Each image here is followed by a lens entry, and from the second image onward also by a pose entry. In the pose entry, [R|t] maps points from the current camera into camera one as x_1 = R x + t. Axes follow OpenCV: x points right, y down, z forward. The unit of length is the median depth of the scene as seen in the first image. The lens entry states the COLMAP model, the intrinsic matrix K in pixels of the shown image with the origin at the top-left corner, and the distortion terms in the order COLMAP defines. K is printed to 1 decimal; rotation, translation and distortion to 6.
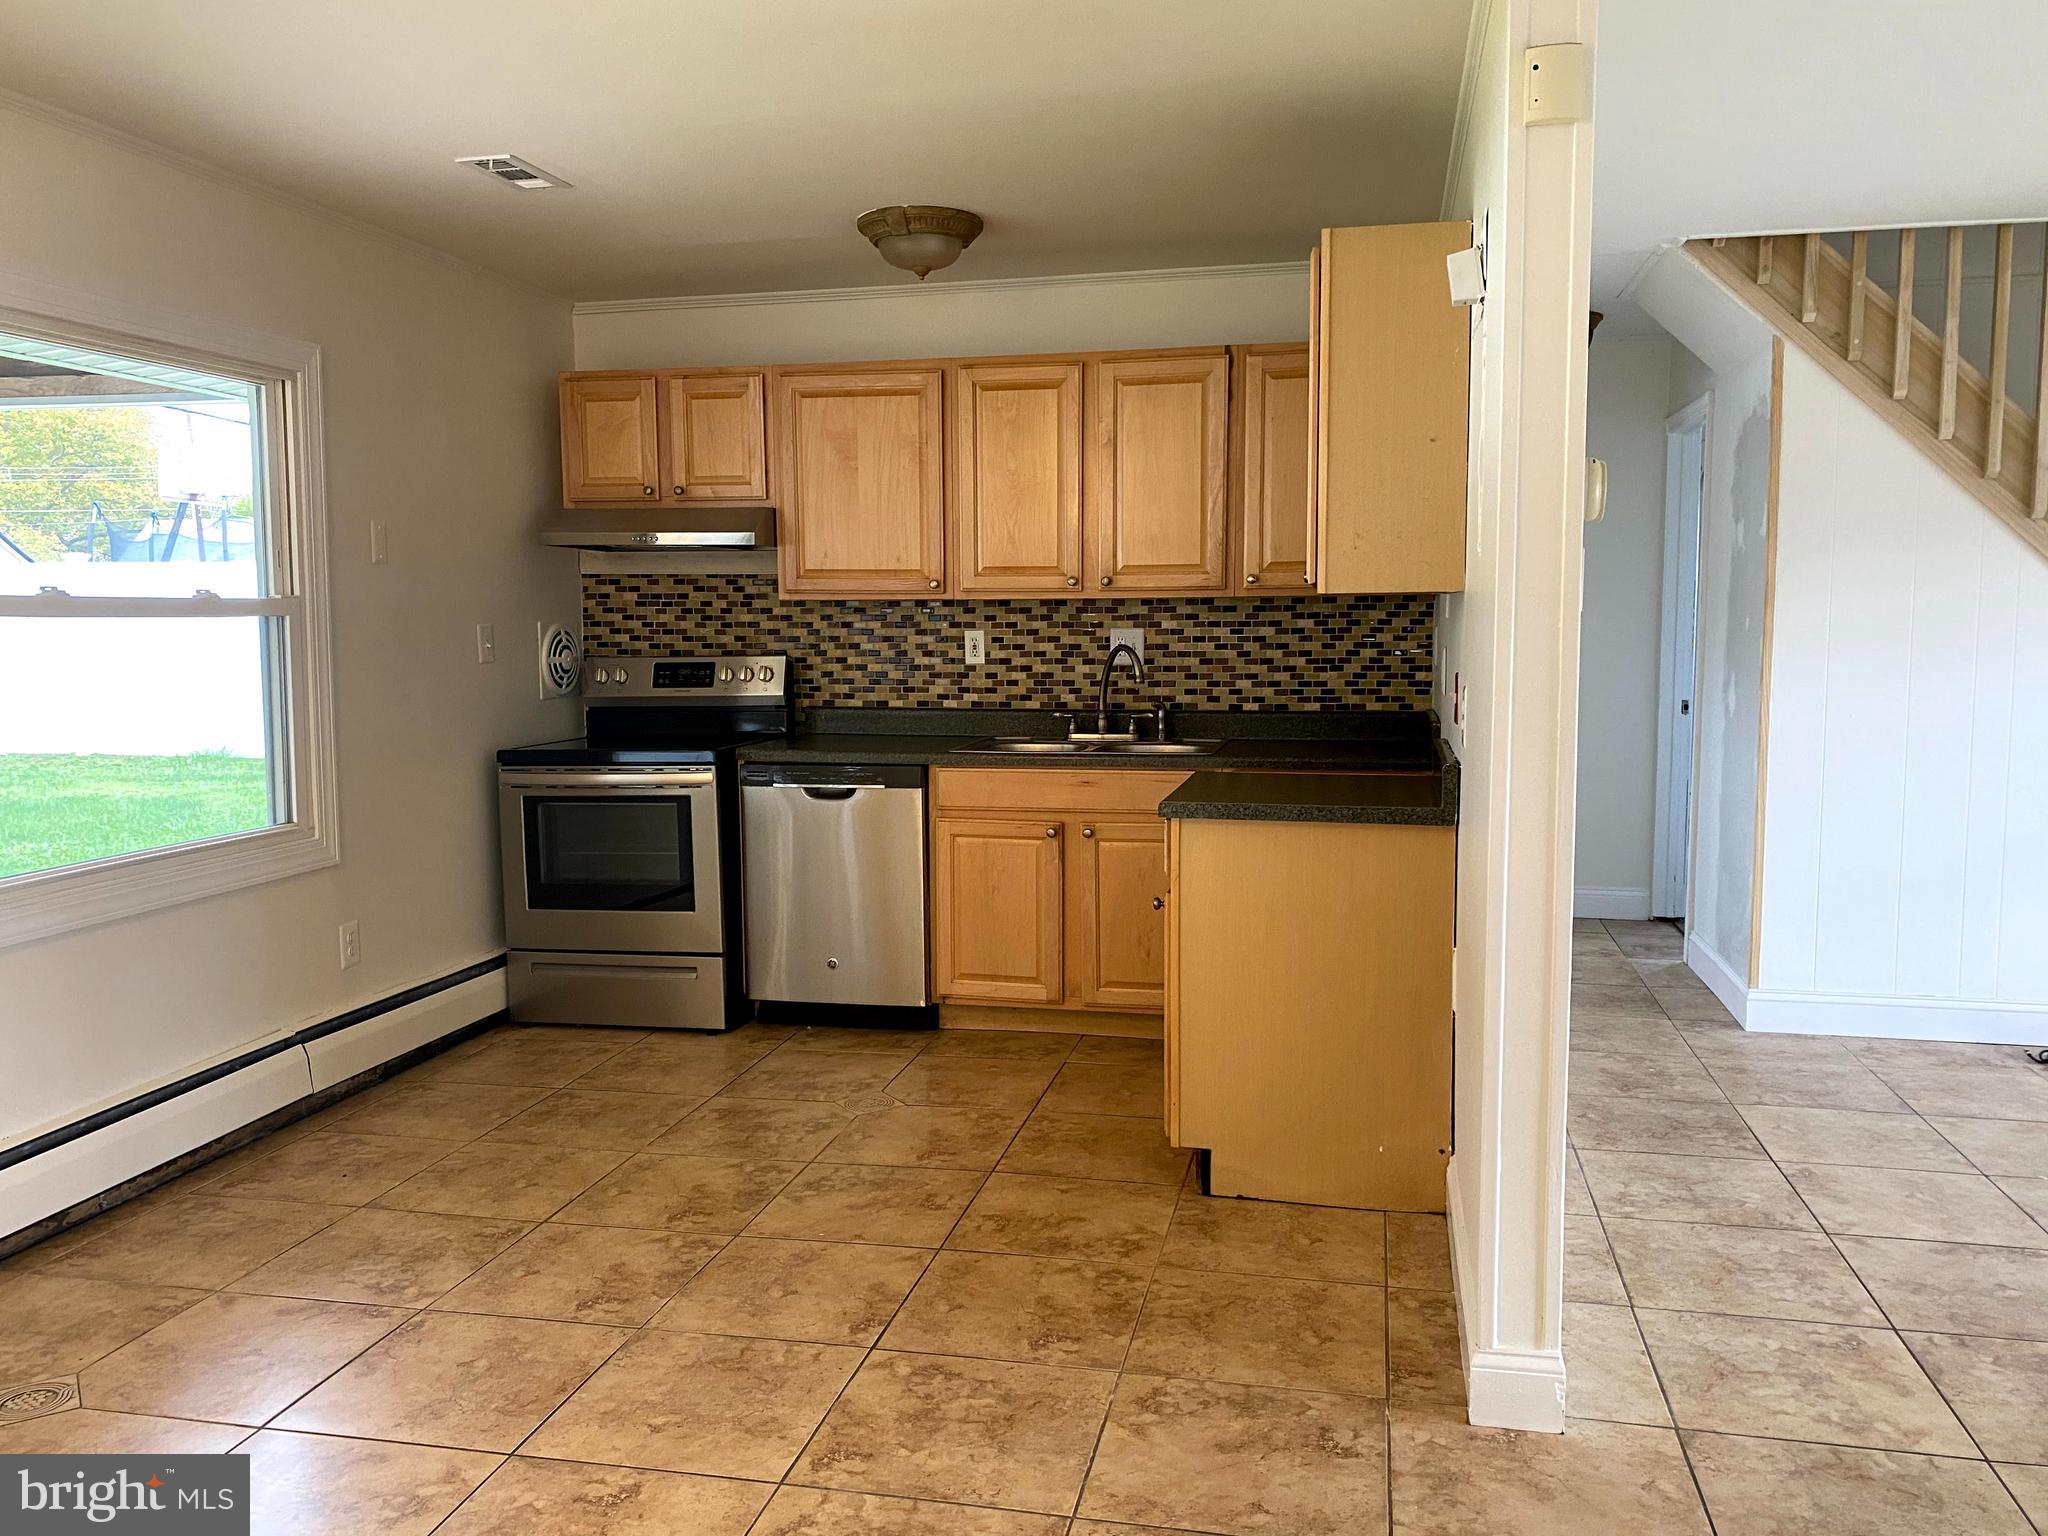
lens RADIAL K [[1581.2, 0, 1029.9], [0, 1581.2, 779.8], [0, 0, 1]] dist [0.006590, -0.002041]
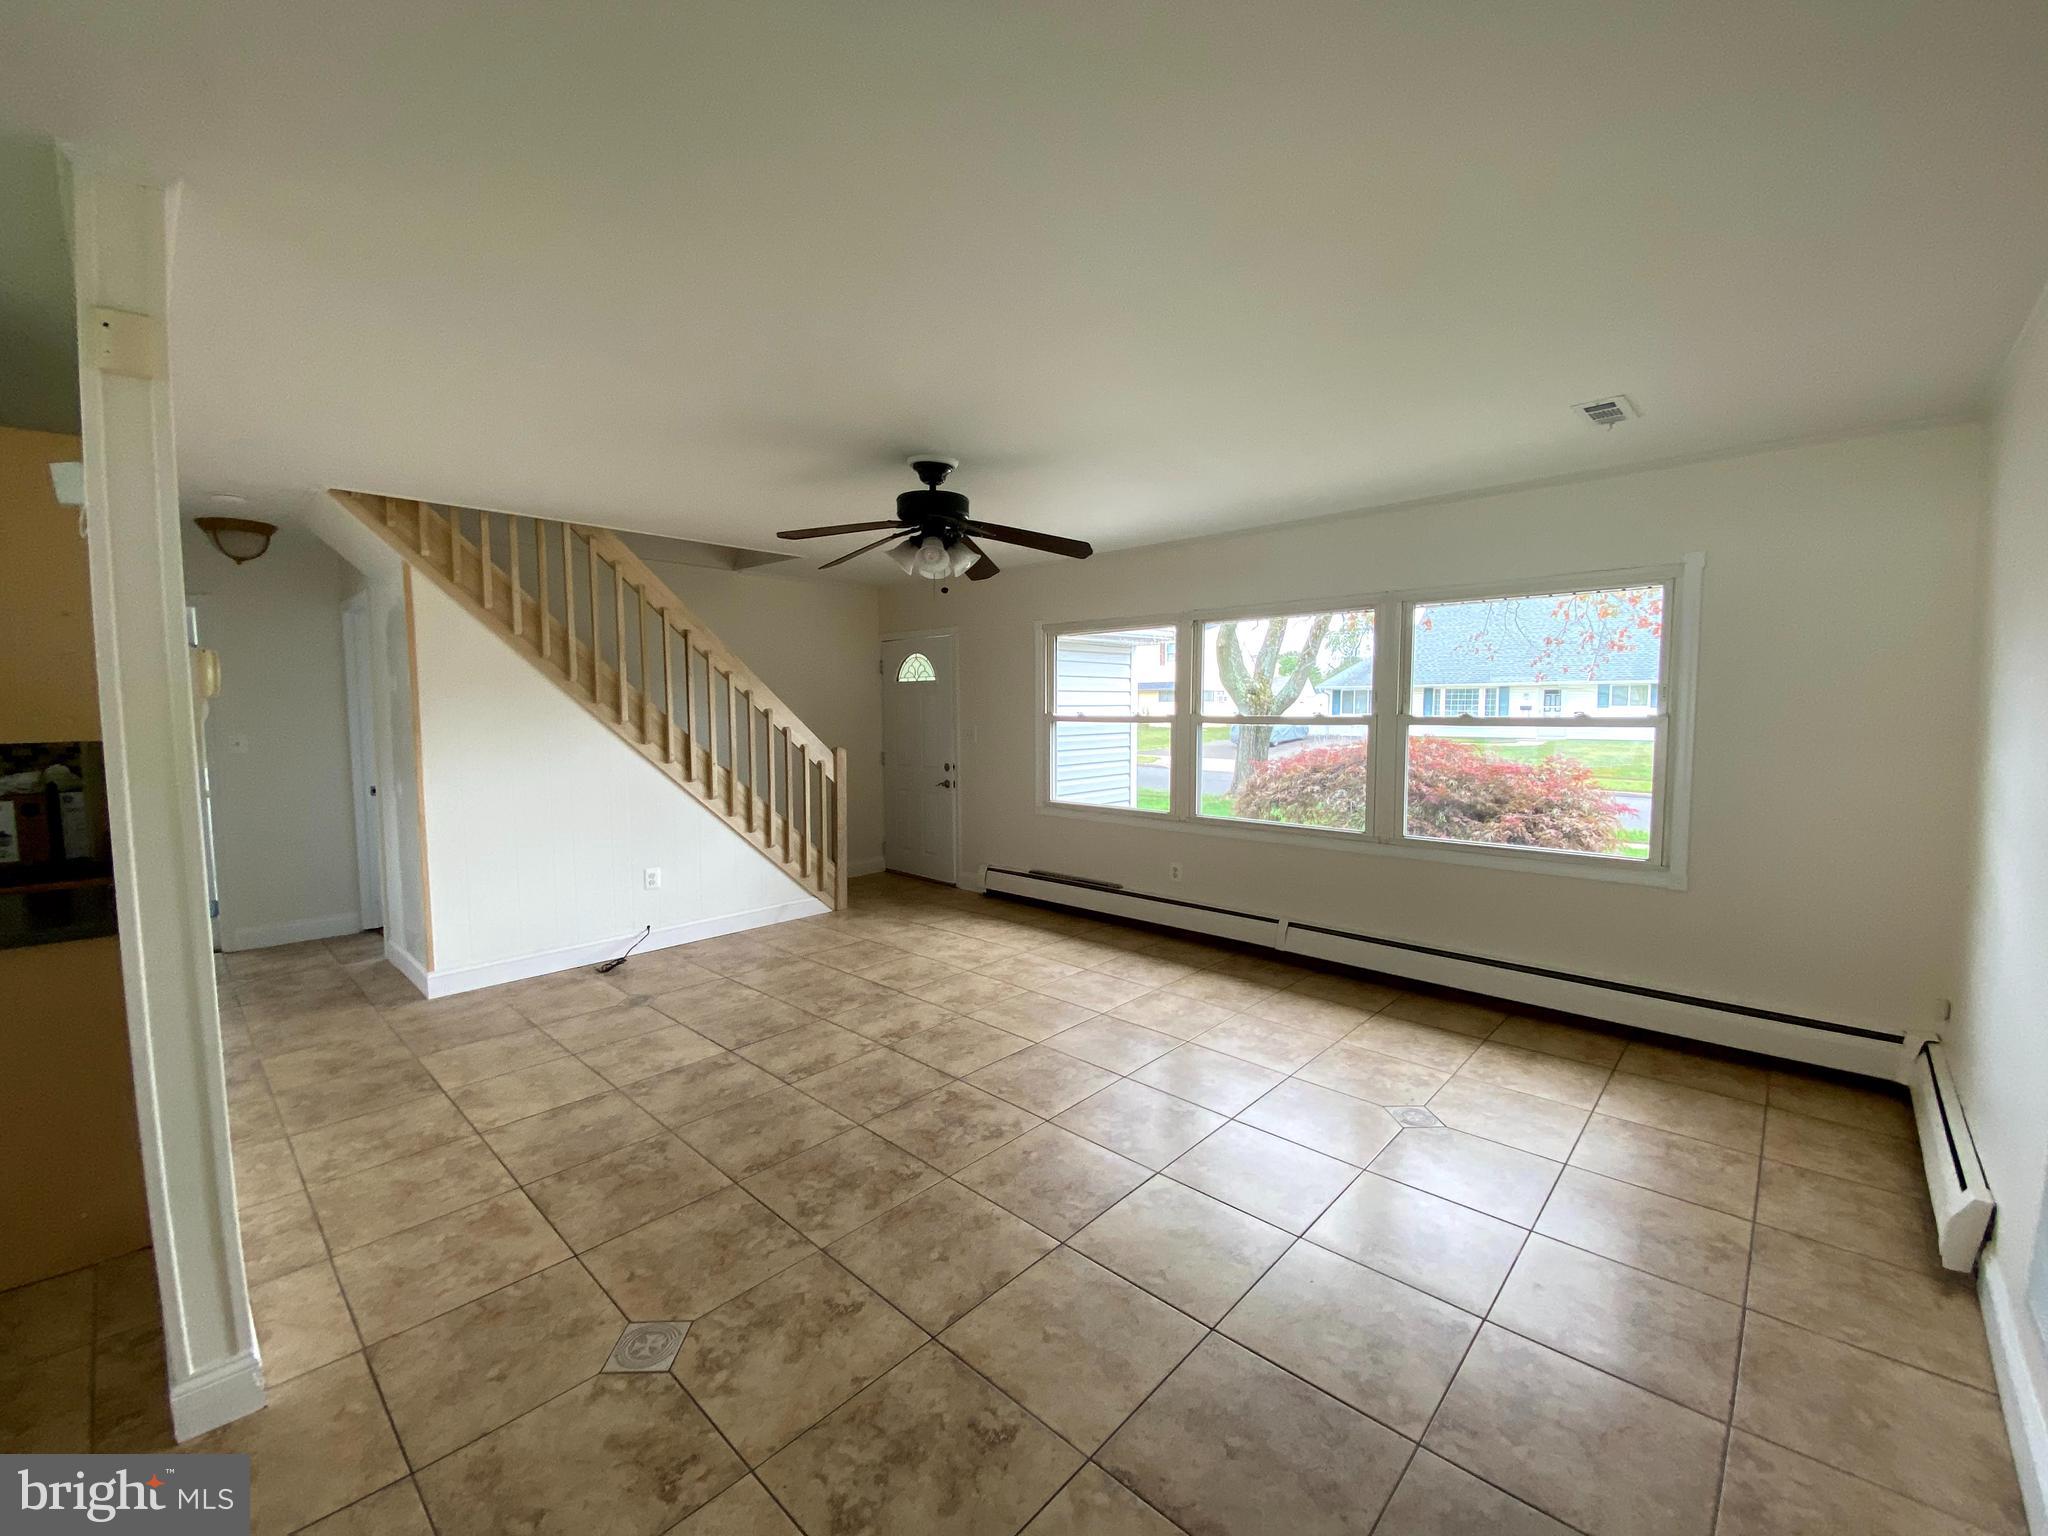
lens RADIAL K [[830.8, 0, 1038.1], [0, 830.8, 770.6], [0, 0, 1]] dist [-0.035936, -0.001439]
pose [[0.498706, -0.058334, 0.864806, 0.087300], [0.084490, 0.996253, 0.018478, -0.039037], [-0.862643, 0.063852, 0.501766, 0.071998]]
